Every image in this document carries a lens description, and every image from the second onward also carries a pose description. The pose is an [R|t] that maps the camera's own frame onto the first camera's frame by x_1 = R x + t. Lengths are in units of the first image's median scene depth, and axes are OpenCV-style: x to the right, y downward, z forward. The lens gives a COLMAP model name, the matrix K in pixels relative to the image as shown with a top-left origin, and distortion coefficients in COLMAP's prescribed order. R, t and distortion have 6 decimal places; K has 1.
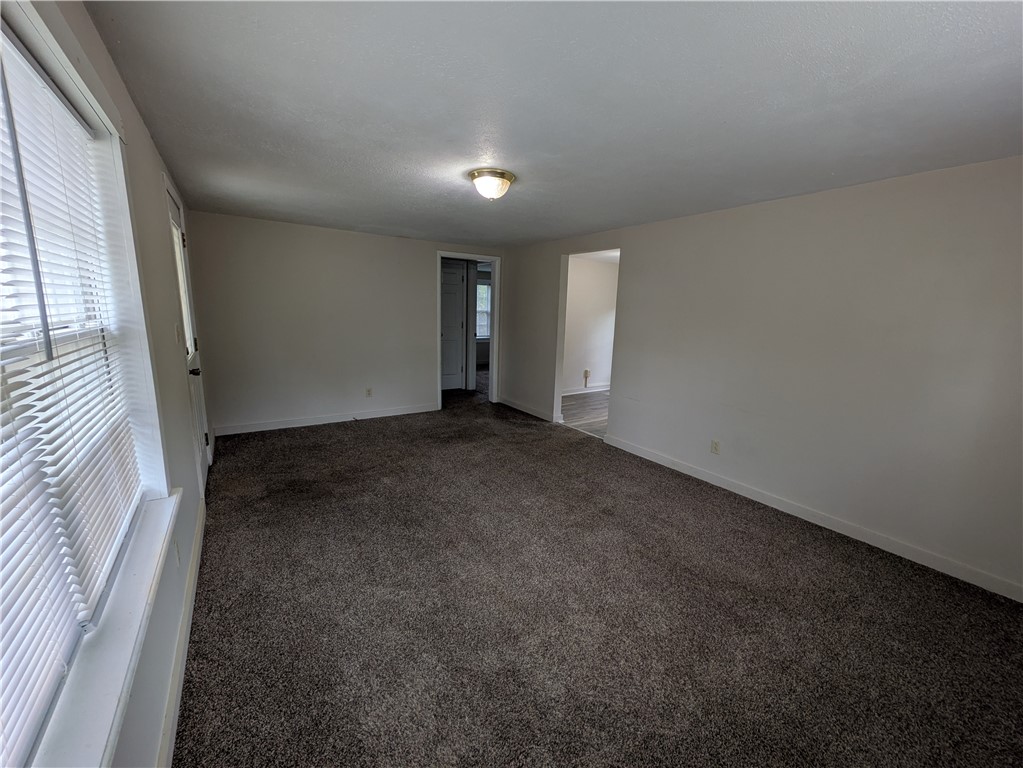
lens RADIAL K [[405.1, 0, 512.4], [0, 405.1, 385.2], [0, 0, 1]] dist [0.000402, 0.000436]
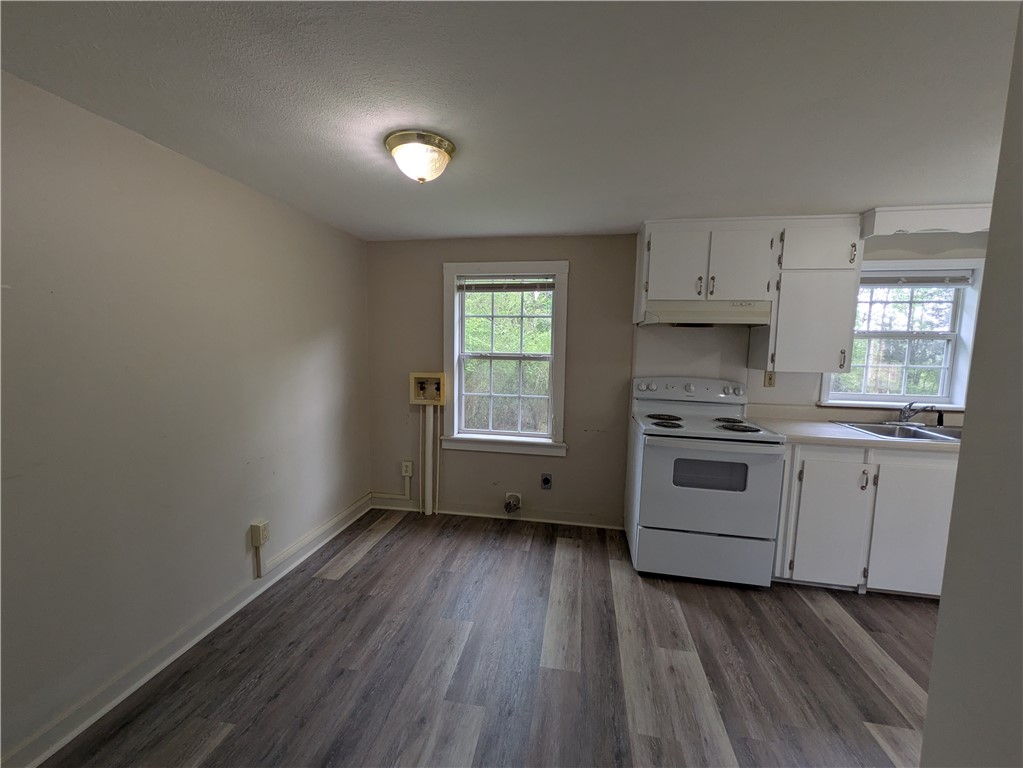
lens RADIAL K [[405.1, 0, 512.4], [0, 405.1, 385.2], [0, 0, 1]] dist [0.000402, 0.000436]
pose [[0.697669, -0.091644, 0.710534, 0.203135], [0.141738, 0.989837, -0.011503, -0.217180], [-0.702259, 0.108735, 0.703568, 1.171421]]
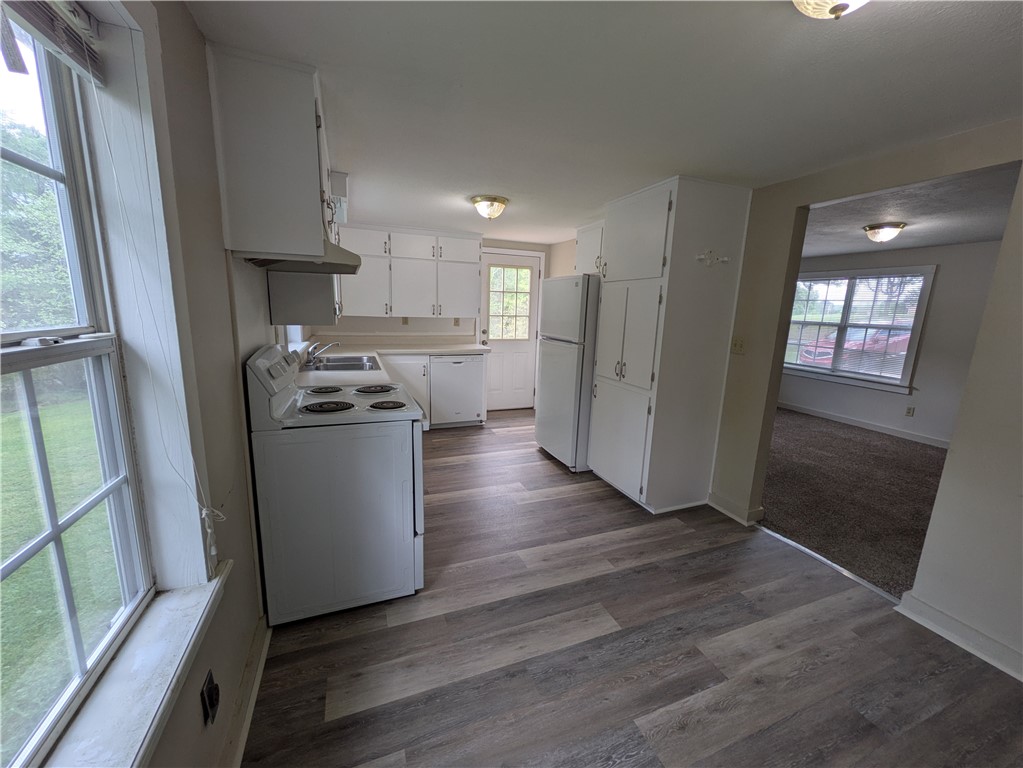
lens RADIAL K [[405.1, 0, 512.4], [0, 405.1, 385.2], [0, 0, 1]] dist [0.000402, 0.000436]
pose [[-0.973749, -0.102967, 0.203003, 0.594715], [-0.019476, 0.926255, 0.376395, -0.344177], [-0.226789, 0.362560, -0.903945, 1.887111]]
